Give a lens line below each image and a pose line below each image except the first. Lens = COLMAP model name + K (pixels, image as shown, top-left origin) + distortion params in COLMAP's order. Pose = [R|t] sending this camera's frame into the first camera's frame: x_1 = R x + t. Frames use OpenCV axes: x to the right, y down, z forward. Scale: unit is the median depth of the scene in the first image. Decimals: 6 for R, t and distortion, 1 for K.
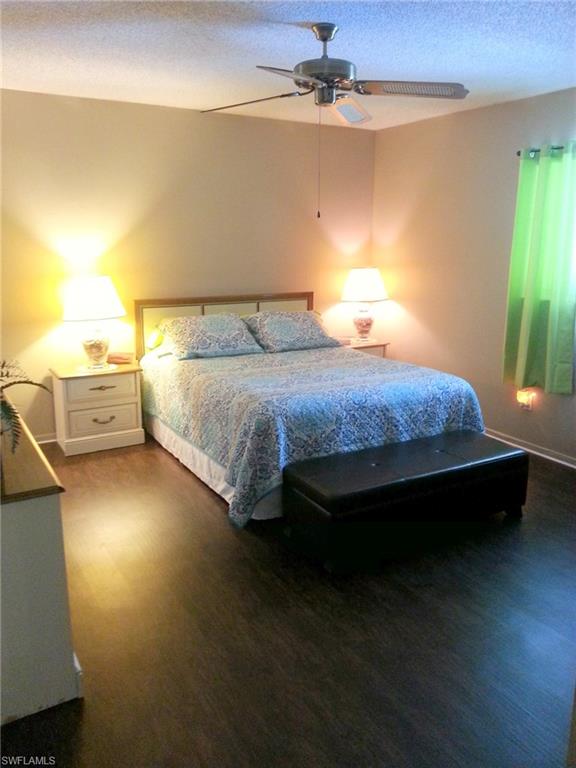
lens RADIAL K [[620.1, 0, 291.4], [0, 620.1, 387.5], [0, 0, 1]] dist [0.061881, -0.086030]
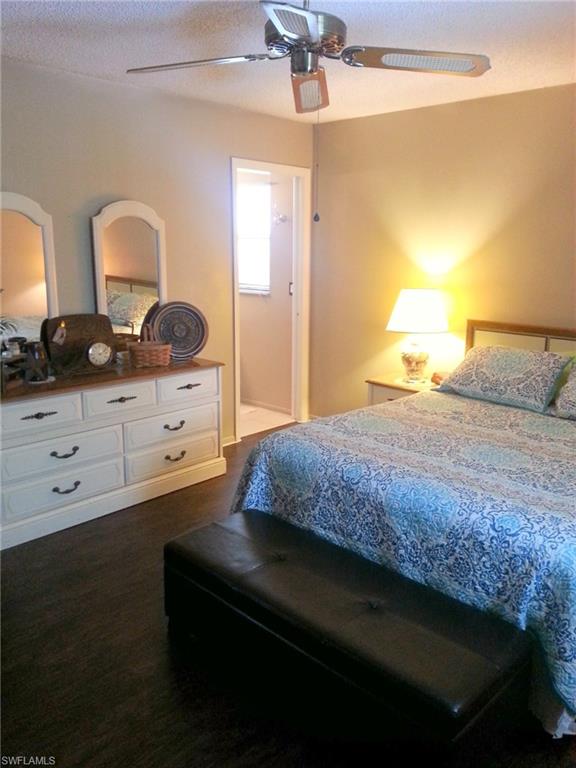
lens RADIAL K [[620.1, 0, 289.5], [0, 620.1, 382.2], [0, 0, 1]] dist [0.061881, -0.086030]
pose [[0.264017, 0.209190, -0.941560, 0.690350], [-0.238038, 0.960133, 0.146569, -0.160297], [0.934683, 0.185430, 0.303287, 0.662536]]
